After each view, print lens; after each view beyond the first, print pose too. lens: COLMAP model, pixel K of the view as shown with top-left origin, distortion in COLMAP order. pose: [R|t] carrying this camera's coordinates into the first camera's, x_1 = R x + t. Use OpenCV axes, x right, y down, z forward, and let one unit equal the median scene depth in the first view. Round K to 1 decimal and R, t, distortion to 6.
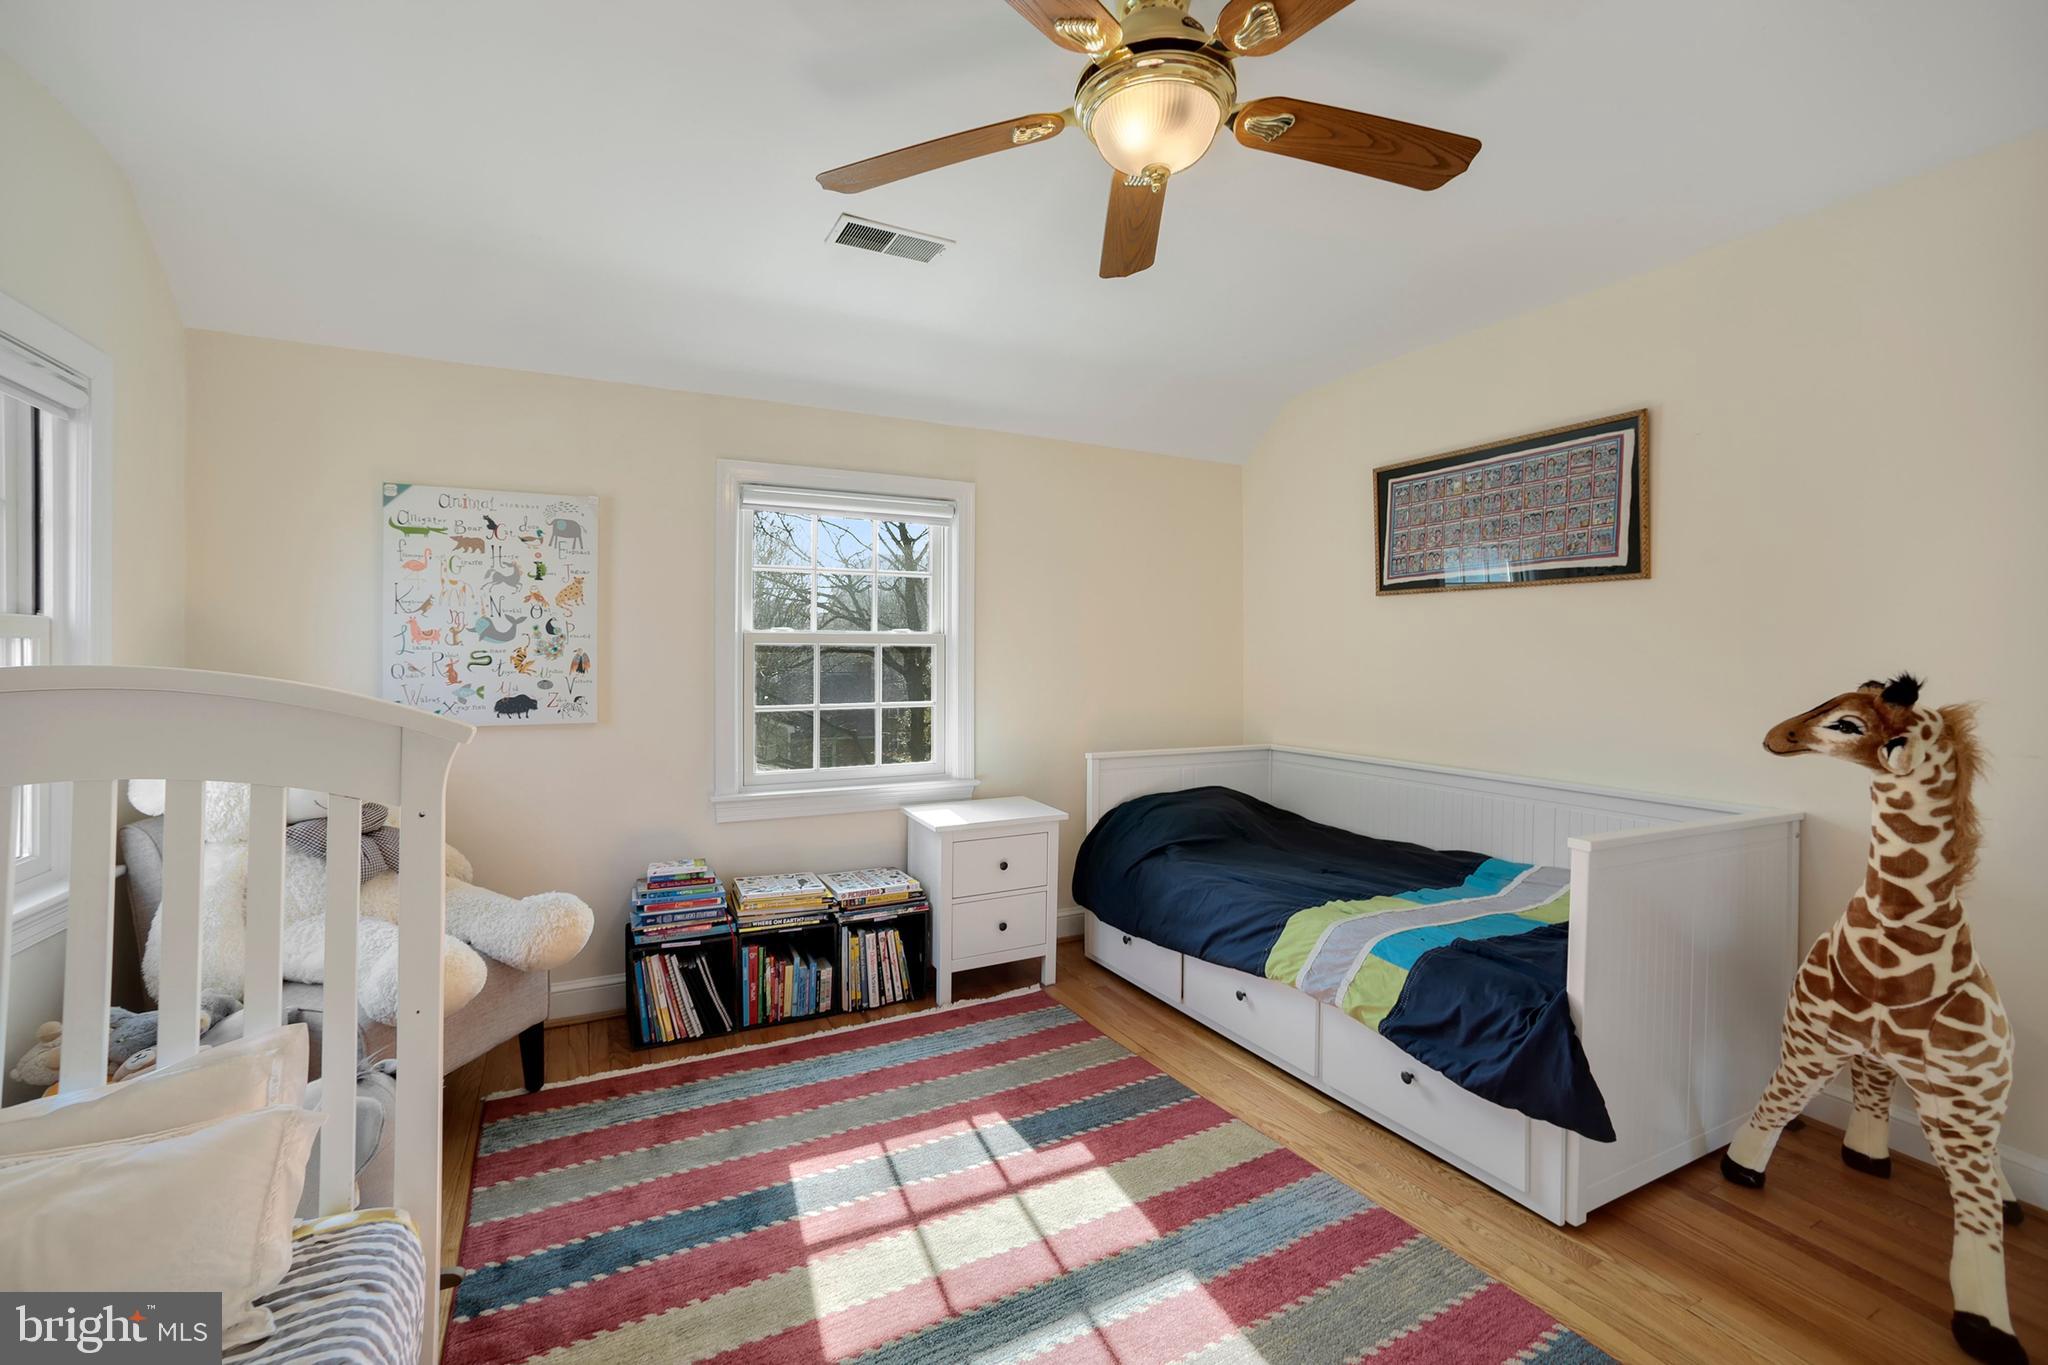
lens RADIAL K [[846.9, 0, 1011.1], [0, 846.9, 660.3], [0, 0, 1]] dist [-0.002898, 0.000358]
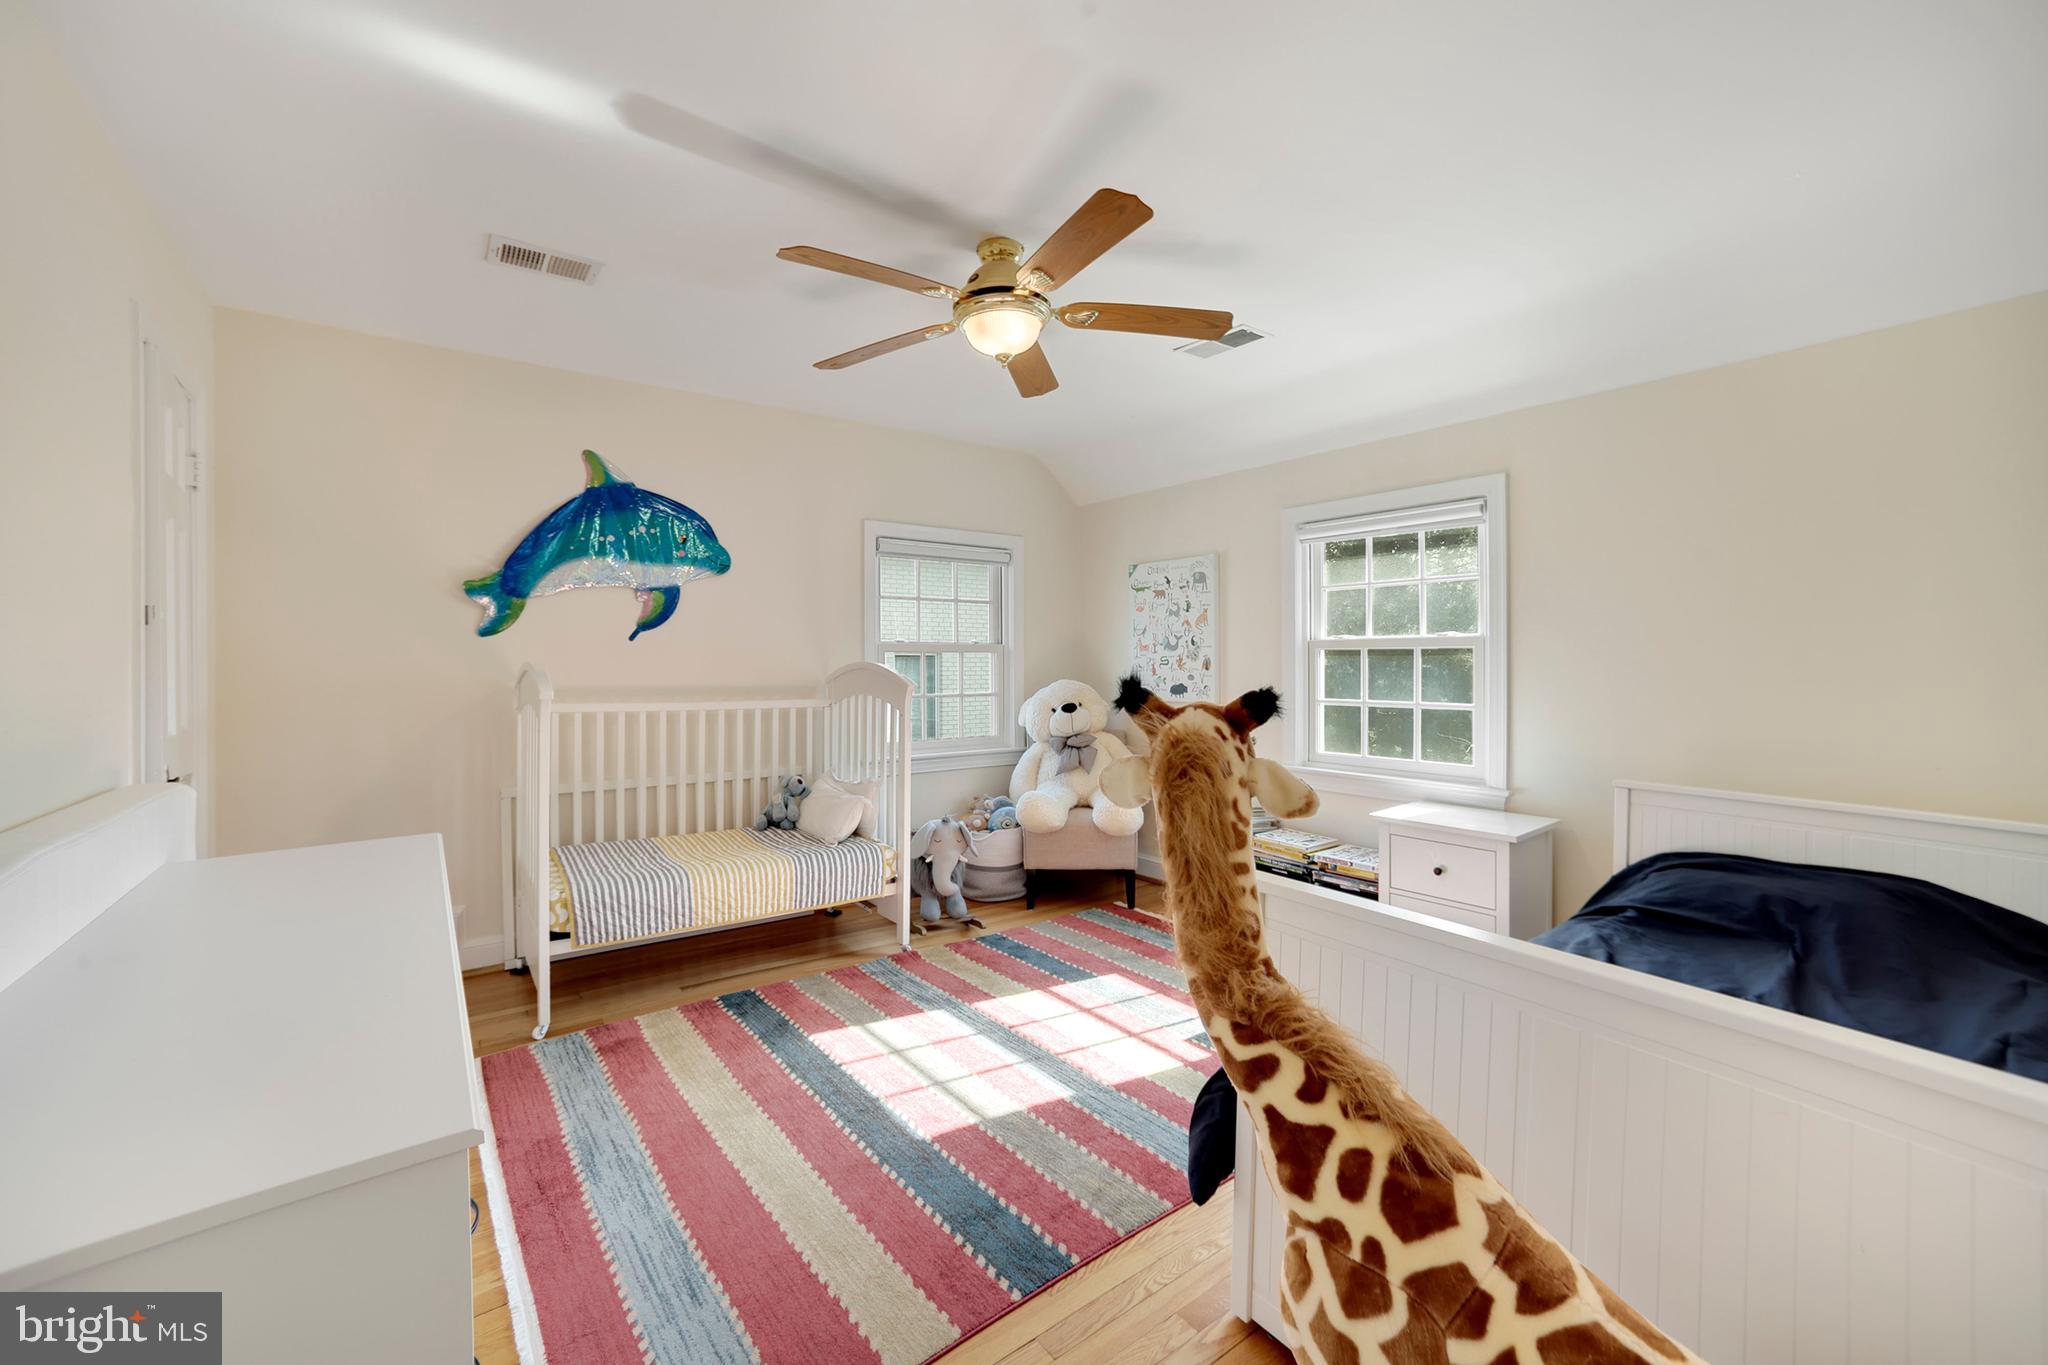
lens RADIAL K [[846.9, 0, 1028.2], [0, 846.9, 679.3], [0, 0, 1]] dist [-0.002898, 0.000358]
pose [[0.180051, 0.014476, -0.983551, 0.983420], [0.000992, 0.999889, 0.014898, 0.008873], [0.983657, -0.003658, 0.180017, 0.421096]]
